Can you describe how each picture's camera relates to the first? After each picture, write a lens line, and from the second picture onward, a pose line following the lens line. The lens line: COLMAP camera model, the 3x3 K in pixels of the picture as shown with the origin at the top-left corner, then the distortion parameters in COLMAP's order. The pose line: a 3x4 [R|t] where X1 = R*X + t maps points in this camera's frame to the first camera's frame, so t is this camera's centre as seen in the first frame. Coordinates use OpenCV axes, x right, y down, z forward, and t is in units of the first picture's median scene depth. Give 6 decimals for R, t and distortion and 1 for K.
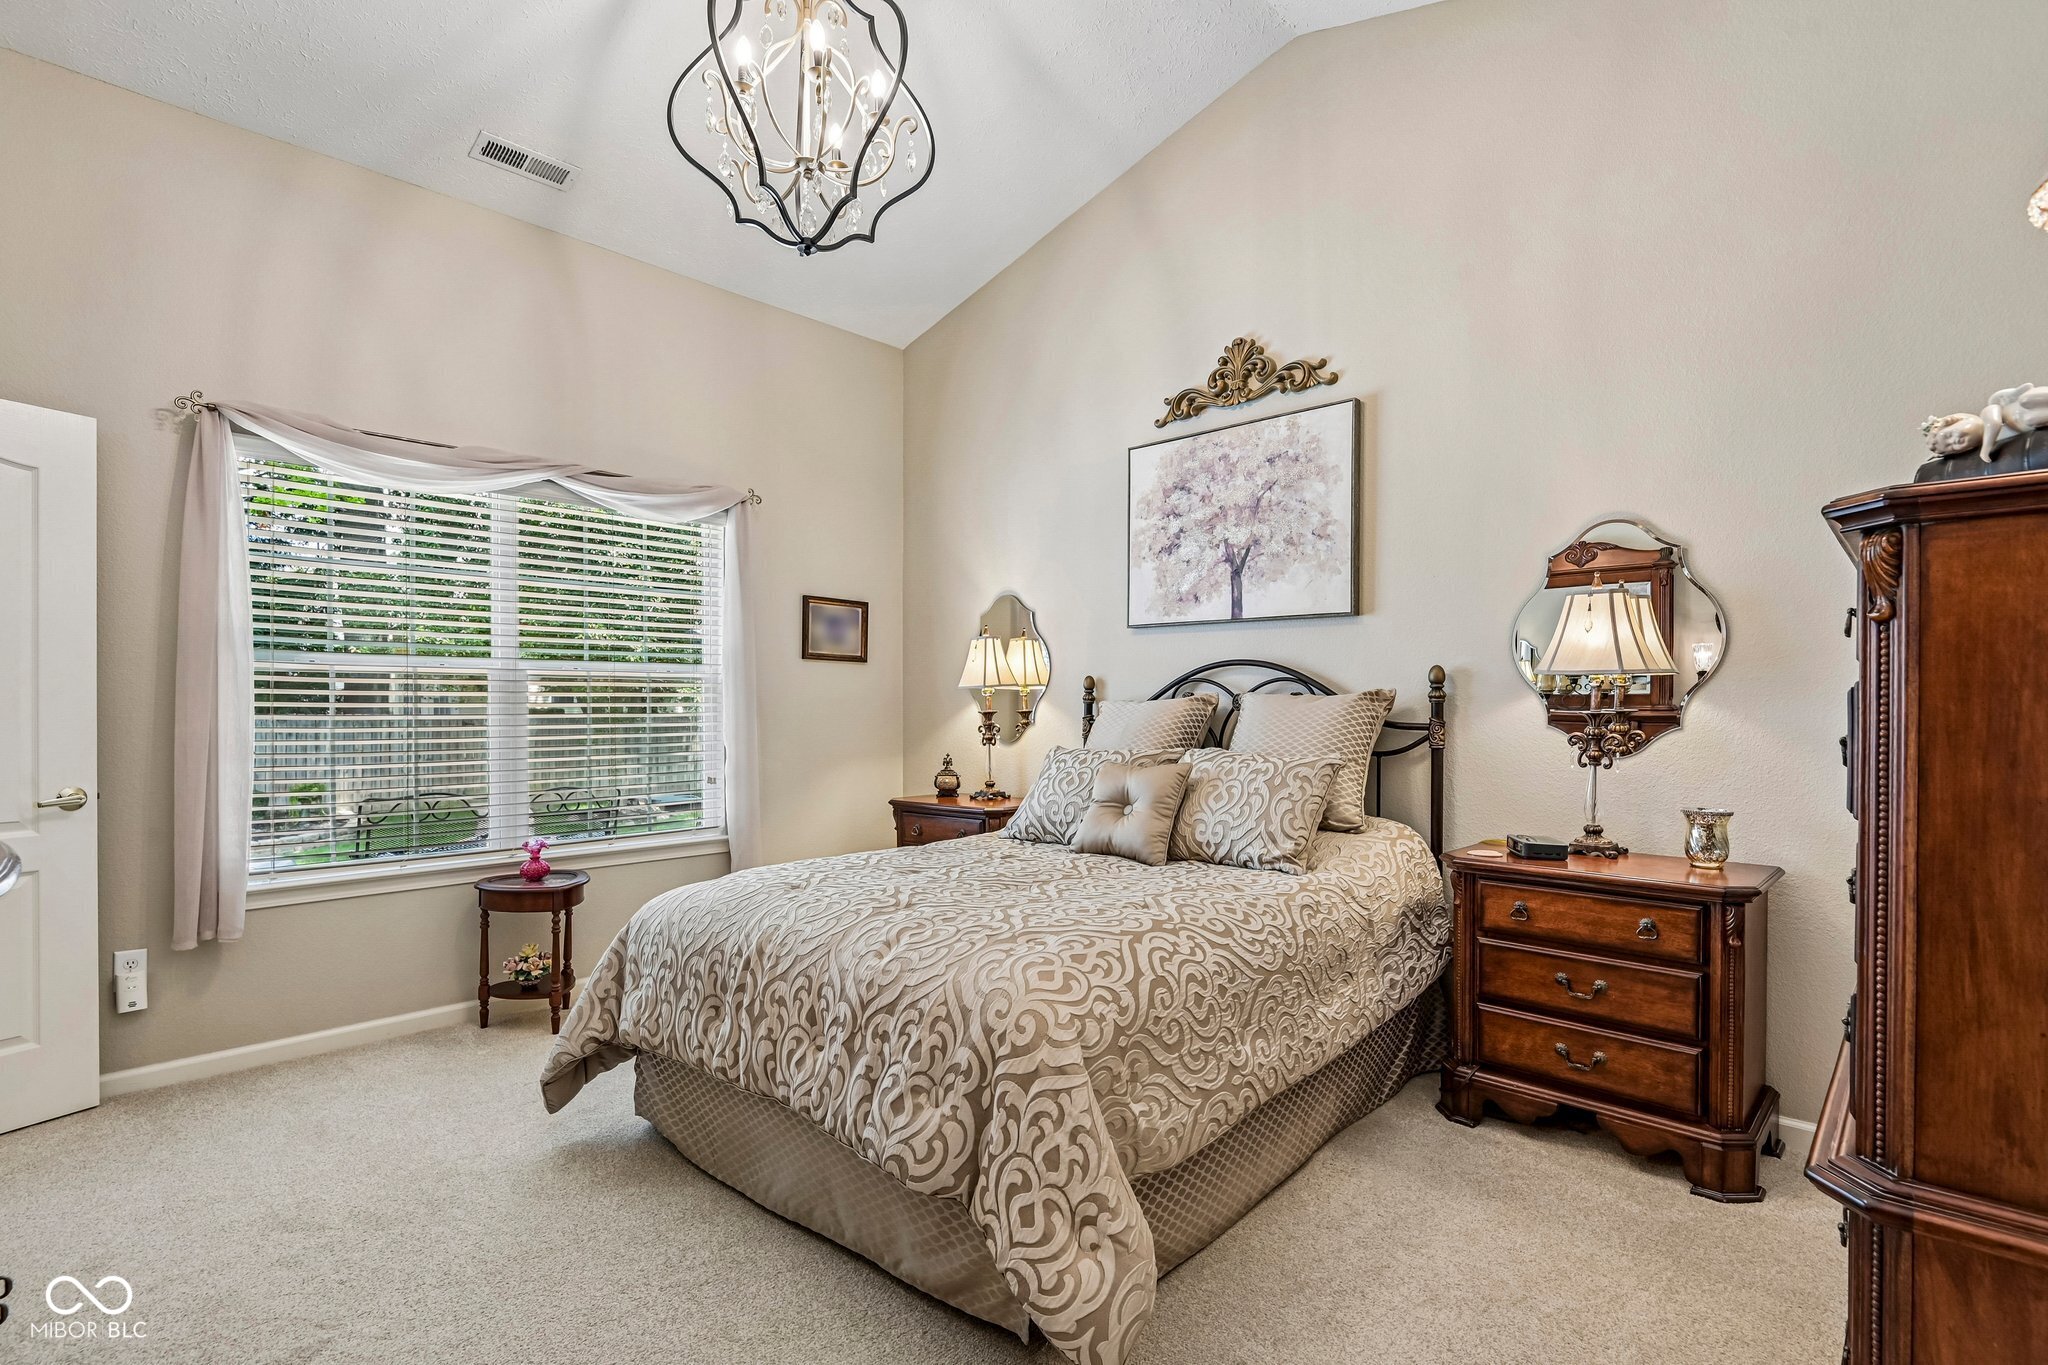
lens RADIAL K [[976.5, 0, 954.1], [0, 976.5, 709.8], [0, 0, 1]] dist [0.001090, -0.005732]
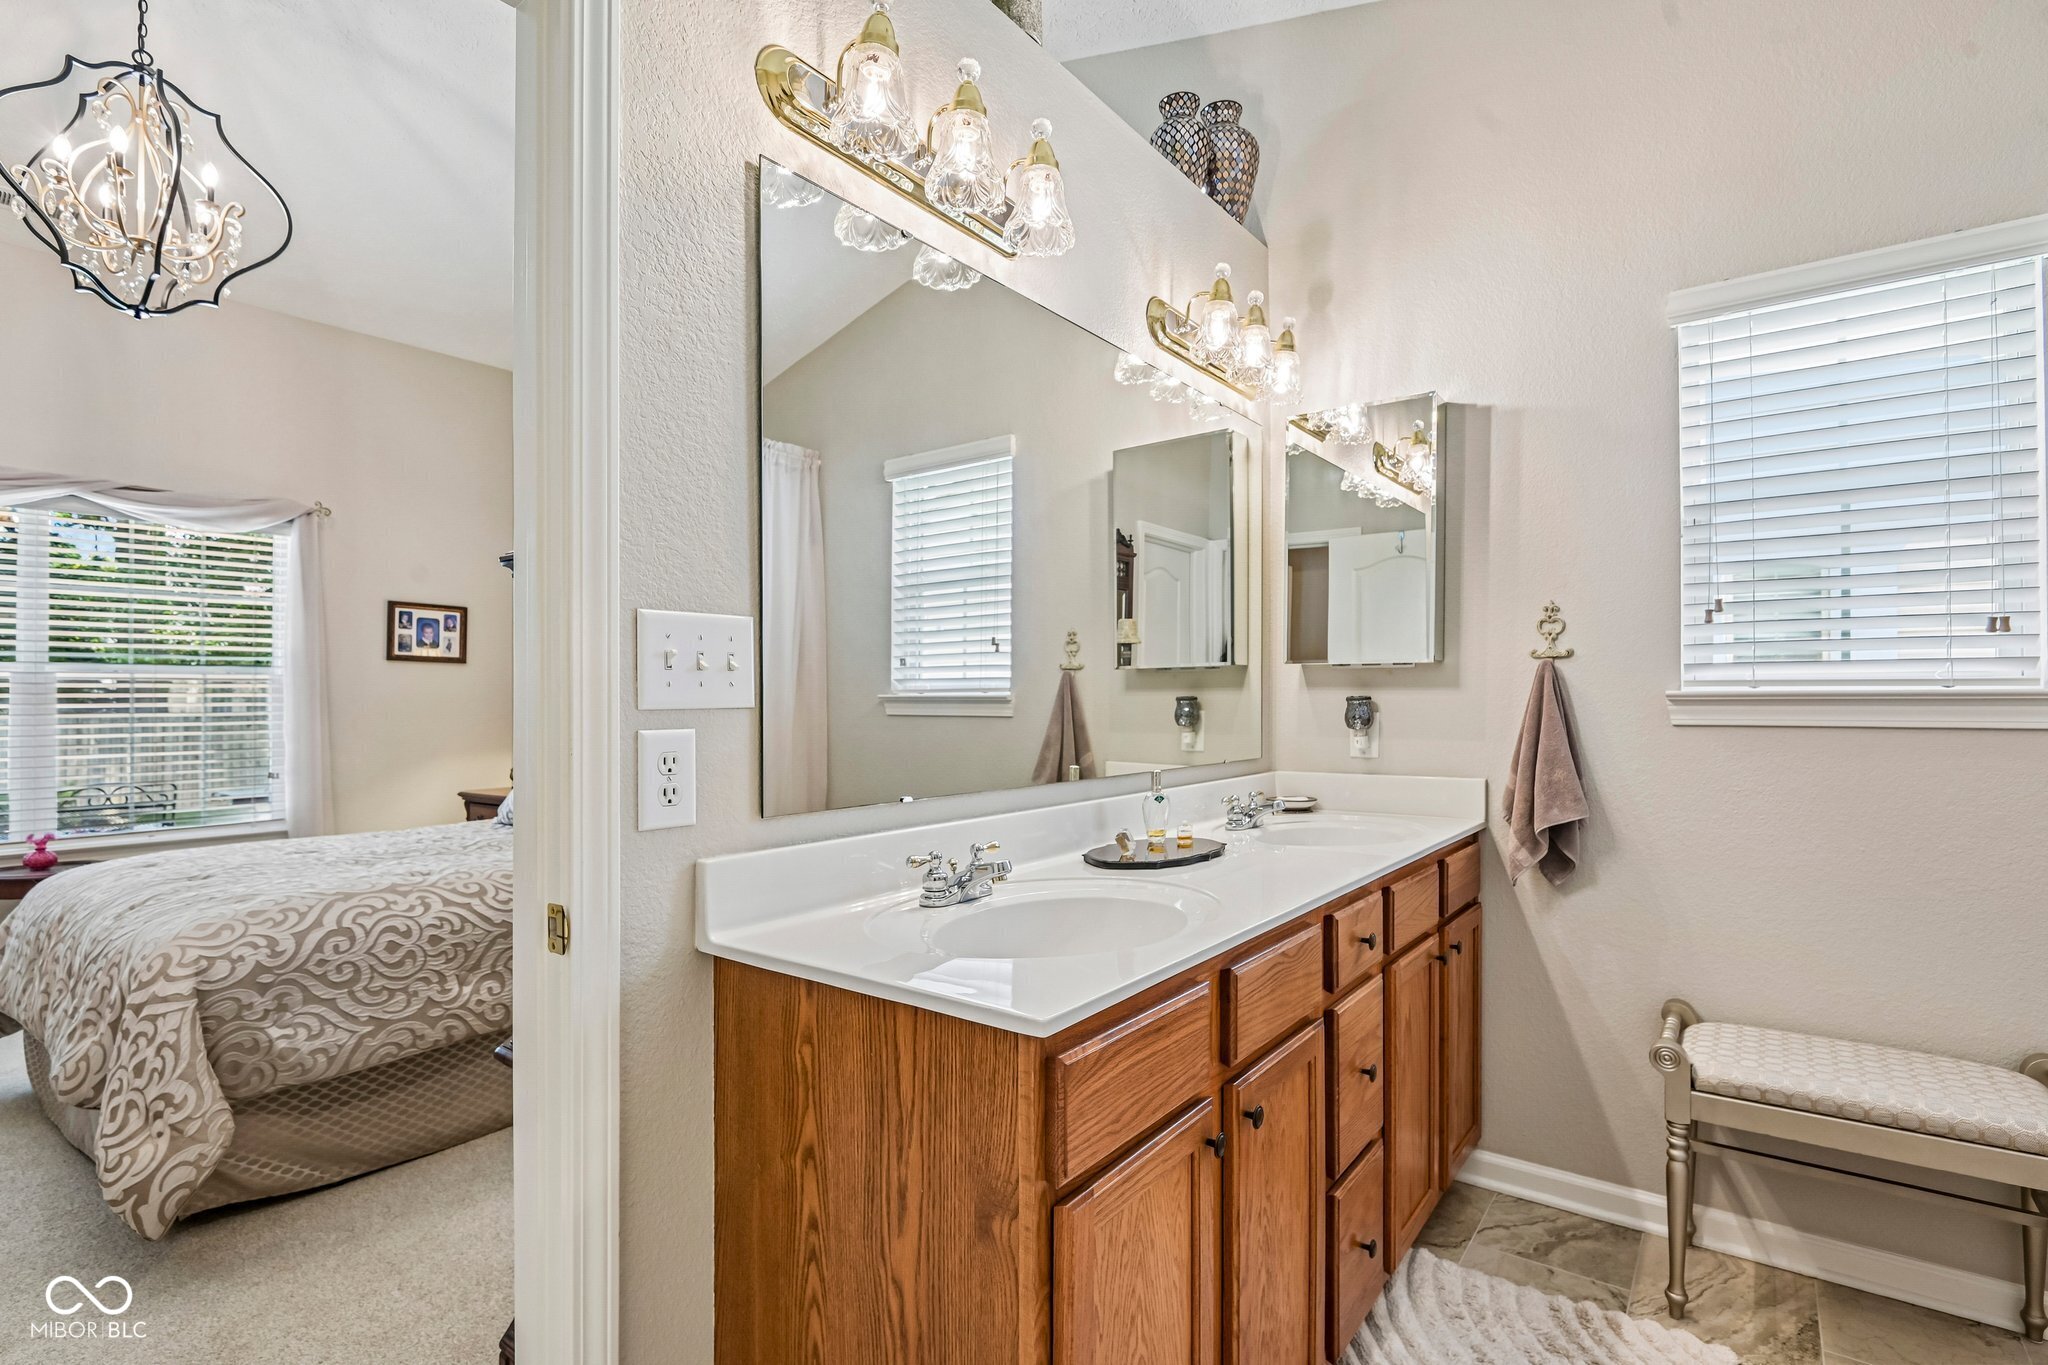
lens RADIAL K [[976.5, 0, 918.1], [0, 976.5, 703.9], [0, 0, 1]] dist [0.001090, -0.005732]
pose [[0.995958, -0.006401, 0.089597, 0.858585], [0.006447, 0.999979, -0.000218, -0.002230], [-0.089593, 0.000794, 0.995978, -0.293924]]
